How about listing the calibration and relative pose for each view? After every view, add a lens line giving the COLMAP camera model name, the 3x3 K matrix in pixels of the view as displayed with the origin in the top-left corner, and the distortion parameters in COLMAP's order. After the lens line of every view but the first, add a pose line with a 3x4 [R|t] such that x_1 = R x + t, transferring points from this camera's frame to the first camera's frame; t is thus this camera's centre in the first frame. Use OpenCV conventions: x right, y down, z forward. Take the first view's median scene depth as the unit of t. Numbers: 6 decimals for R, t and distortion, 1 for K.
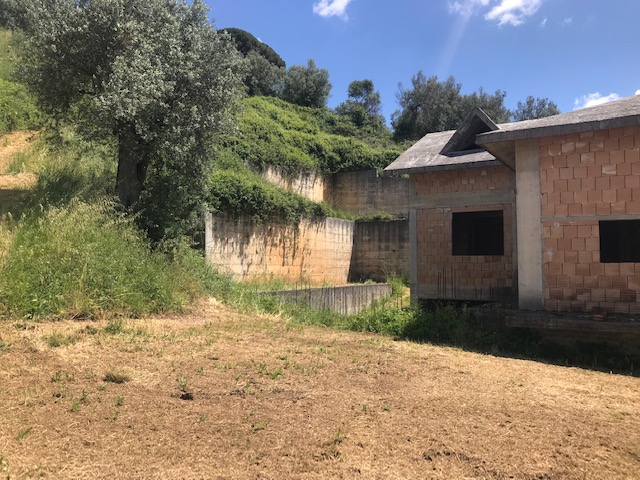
lens RADIAL K [[517.4, 0, 318.8], [0, 517.4, 243.6], [0, 0, 1]] dist [0.031779, -0.030258]
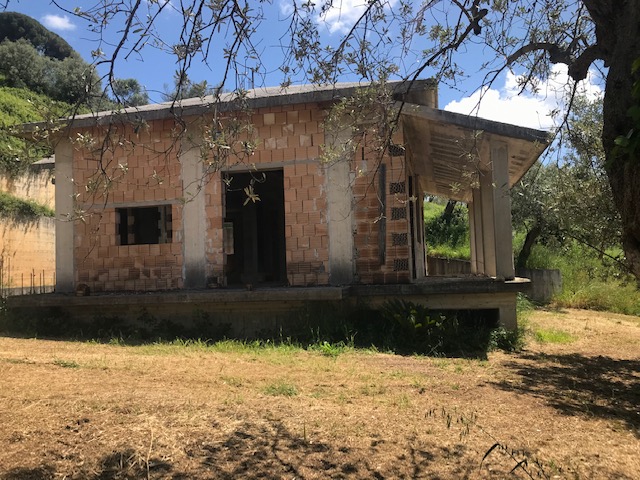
lens RADIAL K [[517.4, 0, 321.0], [0, 517.4, 237.0], [0, 0, 1]] dist [0.031779, -0.030258]
pose [[0.947968, -0.015501, 0.317987, 0.184367], [0.022577, 0.999572, -0.018579, 0.015042], [-0.317563, 0.024791, 0.947913, -0.057327]]
